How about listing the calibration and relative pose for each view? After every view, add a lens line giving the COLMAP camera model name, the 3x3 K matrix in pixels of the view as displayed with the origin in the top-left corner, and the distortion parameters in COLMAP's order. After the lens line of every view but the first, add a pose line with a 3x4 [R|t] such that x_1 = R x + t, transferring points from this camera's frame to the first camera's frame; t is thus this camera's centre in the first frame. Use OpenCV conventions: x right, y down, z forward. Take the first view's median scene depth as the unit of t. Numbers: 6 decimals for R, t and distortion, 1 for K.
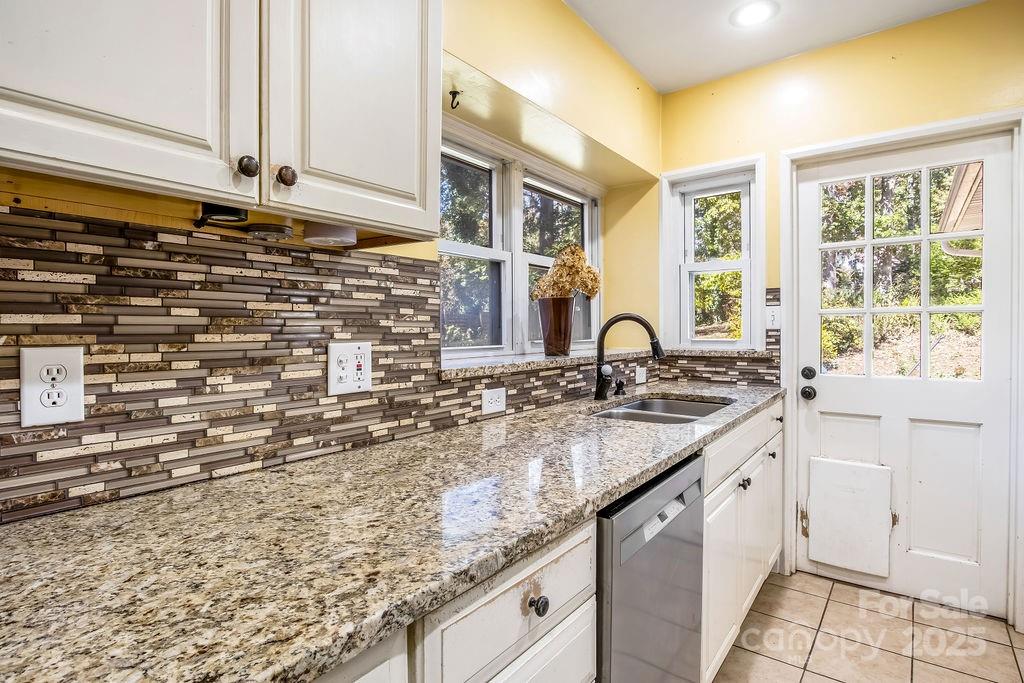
lens RADIAL K [[518.3, 0, 516.4], [0, 518.3, 336.3], [0, 0, 1]] dist [-0.009838, -0.000187]
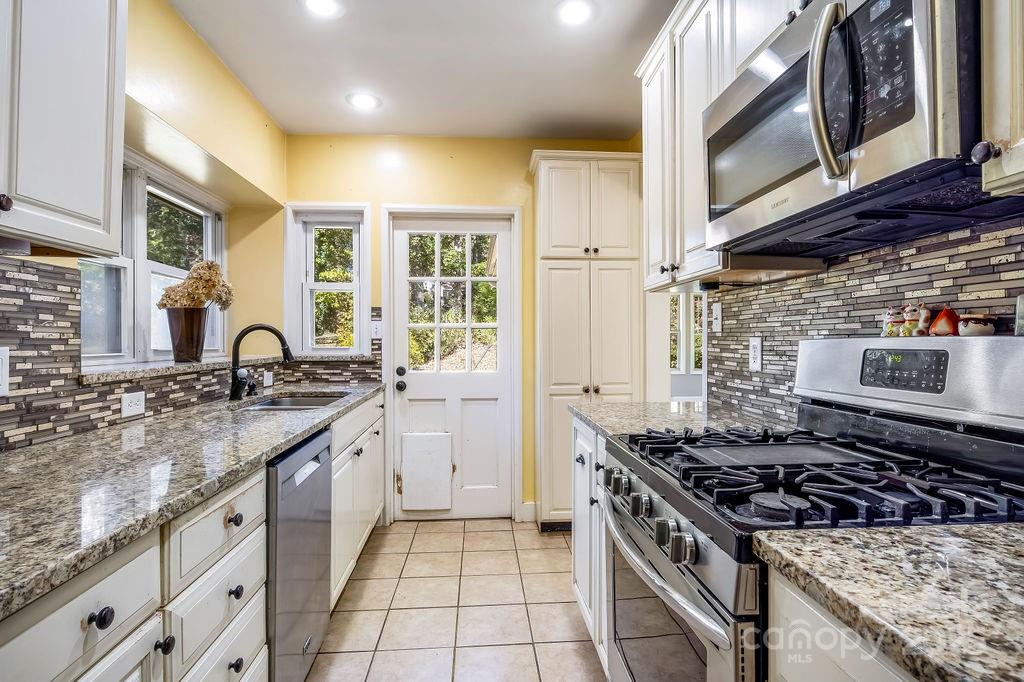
lens RADIAL K [[547.3, 0, 511.6], [0, 547.3, 341.9], [0, 0, 1]] dist [-0.007288, -0.001212]
pose [[0.759667, 0.002488, 0.650307, -0.152309], [0.005953, 0.999924, -0.010779, 0.012477], [-0.650285, 0.012060, 0.759595, -0.289002]]
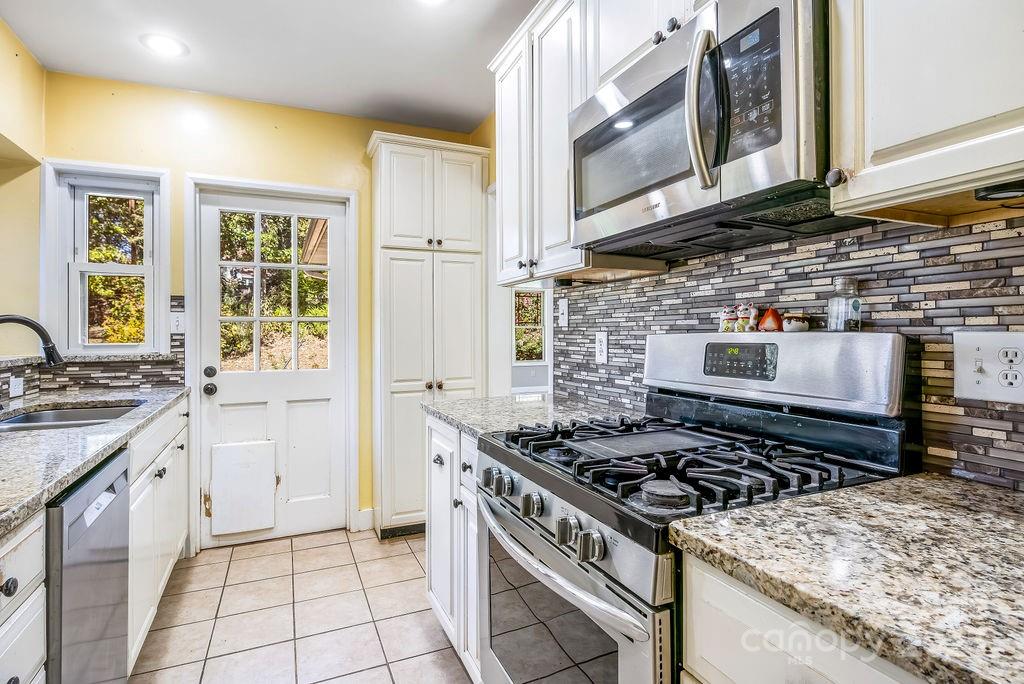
lens RADIAL K [[547.3, 0, 522.6], [0, 547.3, 331.3], [0, 0, 1]] dist [-0.007288, -0.001212]
pose [[0.476671, 0.005692, 0.879063, -0.176542], [0.012960, 0.999825, -0.013501, 0.007314], [-0.878986, 0.017829, 0.476514, -0.195285]]
